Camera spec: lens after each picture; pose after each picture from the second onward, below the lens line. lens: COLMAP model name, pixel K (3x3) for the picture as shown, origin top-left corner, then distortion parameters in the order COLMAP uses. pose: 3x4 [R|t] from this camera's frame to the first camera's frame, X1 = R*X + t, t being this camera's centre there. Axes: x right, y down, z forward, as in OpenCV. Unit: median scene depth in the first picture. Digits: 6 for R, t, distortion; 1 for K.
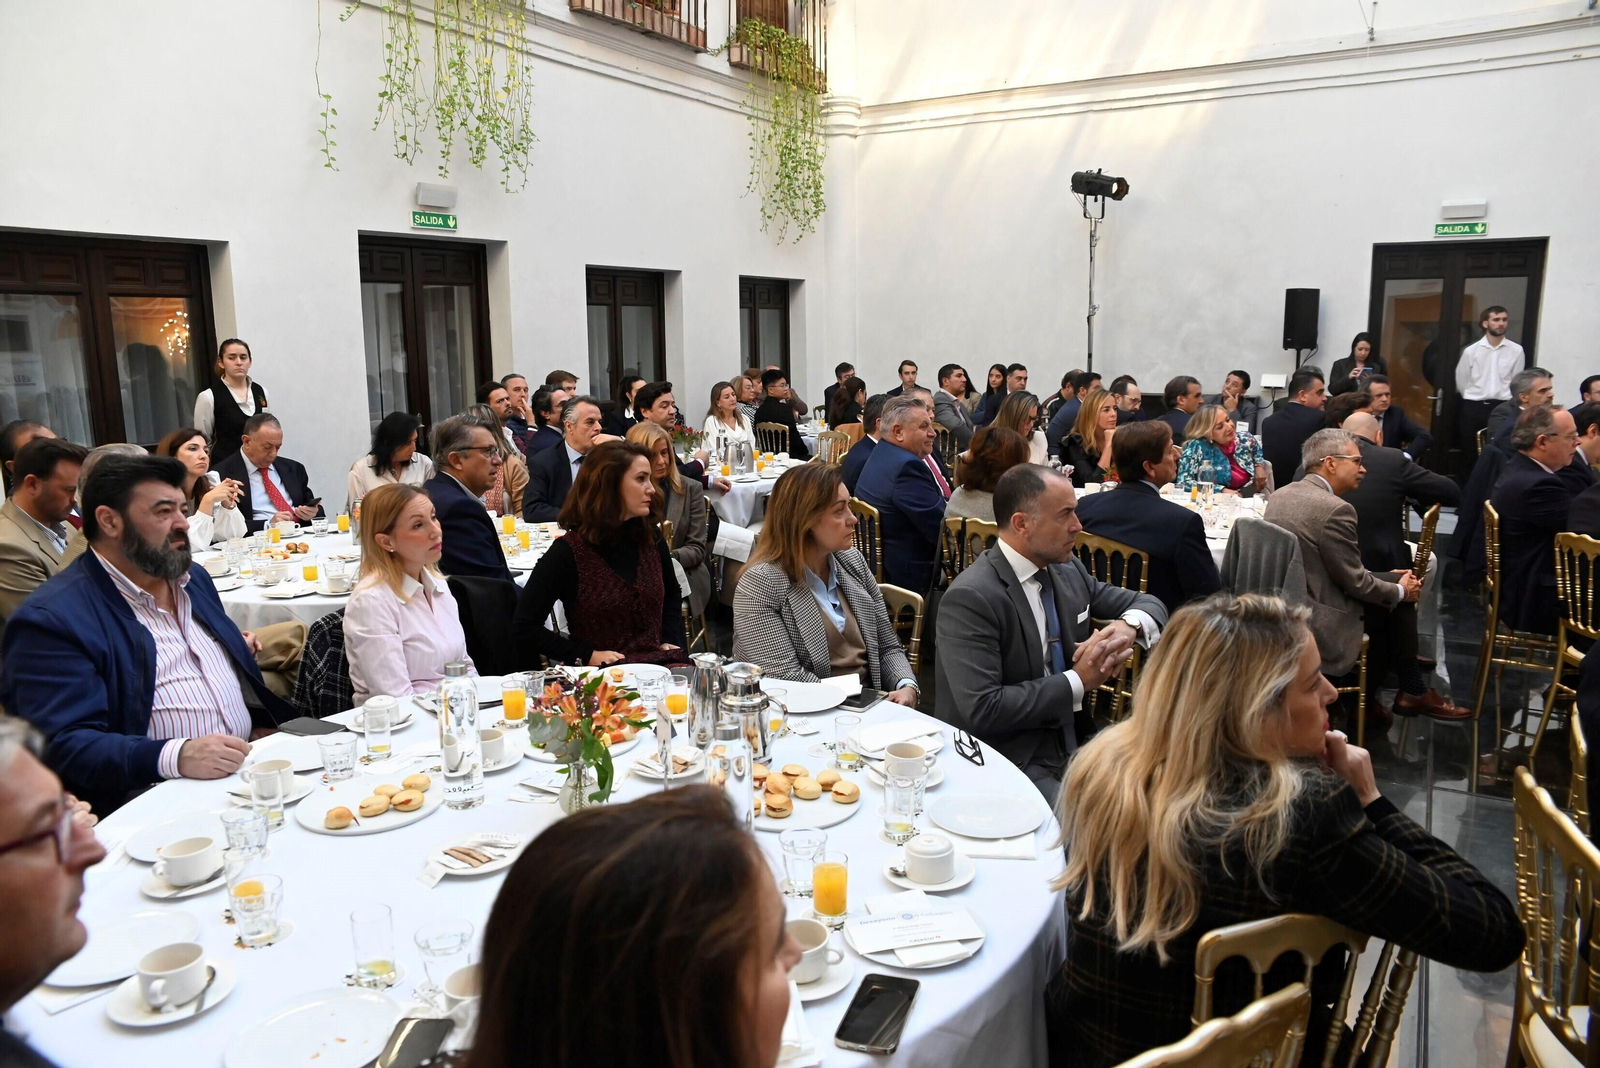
lens RADIAL K [[1111.8, 0, 800.0], [0, 1111.8, 534.0], [0, 0, 1]] dist [-0.111151, 0.094246]
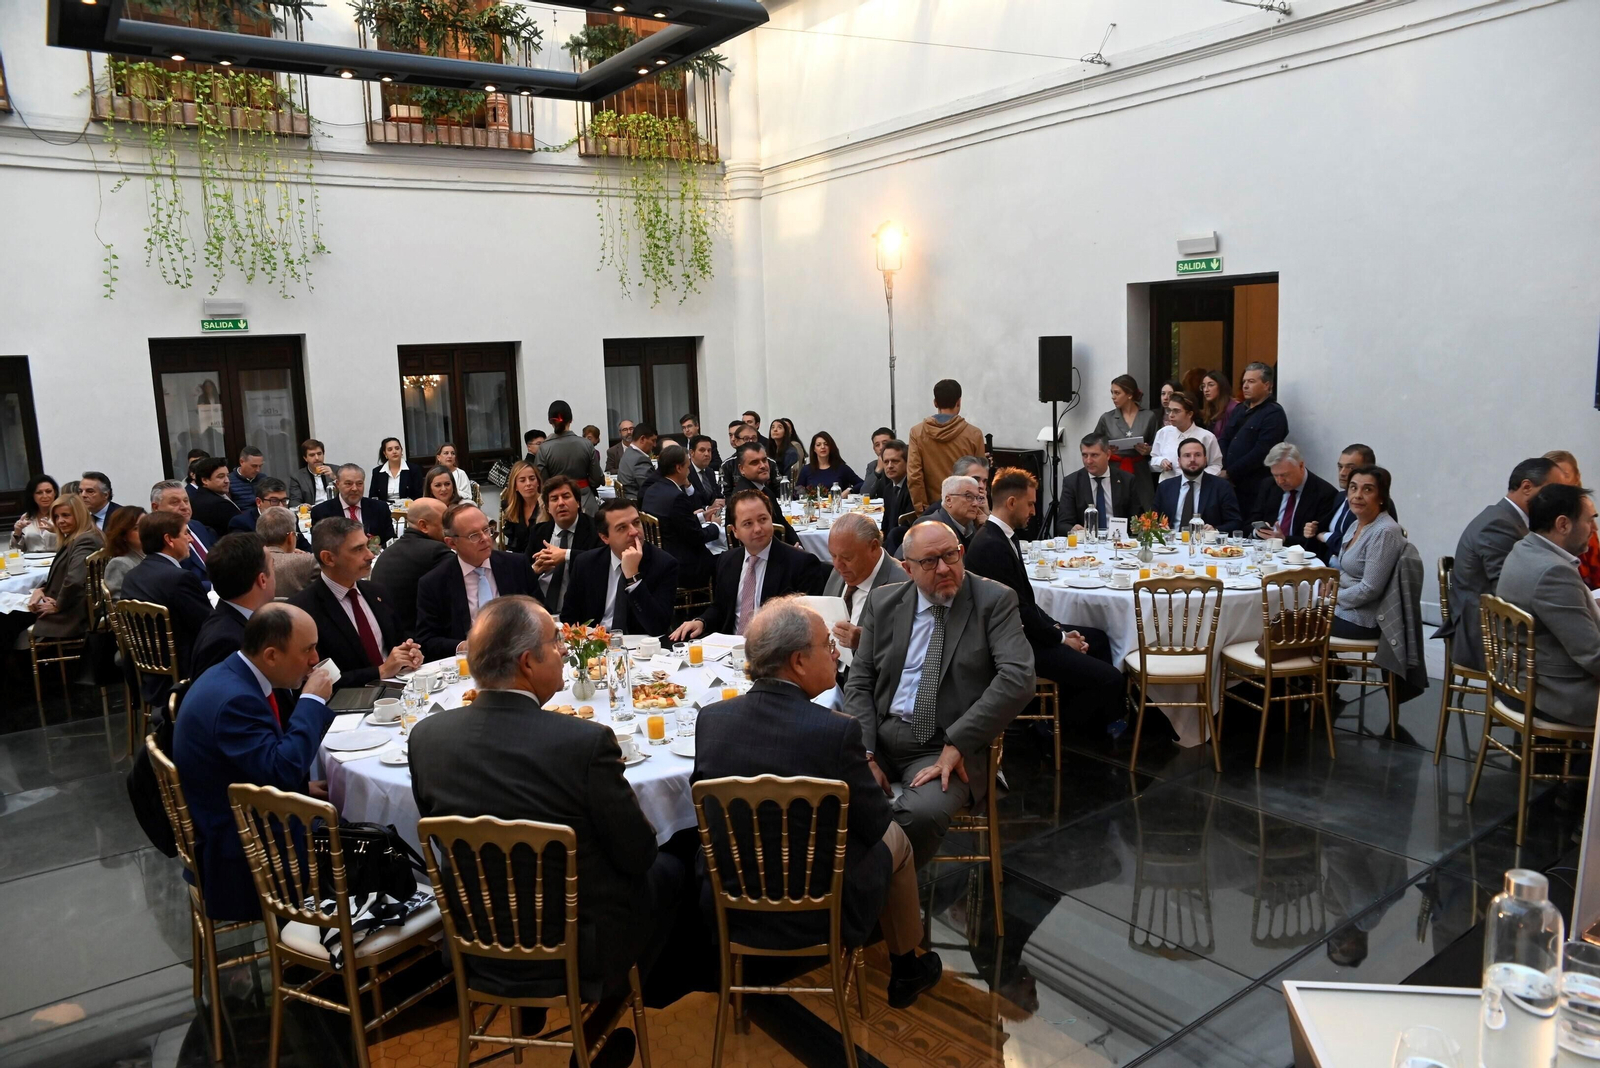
lens RADIAL K [[1111.8, 0, 800.0], [0, 1111.8, 534.0], [0, 0, 1]] dist [-0.111151, 0.094246]
pose [[0.917644, 0.038729, -0.395513, 0.673221], [-0.043292, 0.999059, -0.002616, -0.047843], [0.395039, 0.019523, 0.918457, 0.057427]]
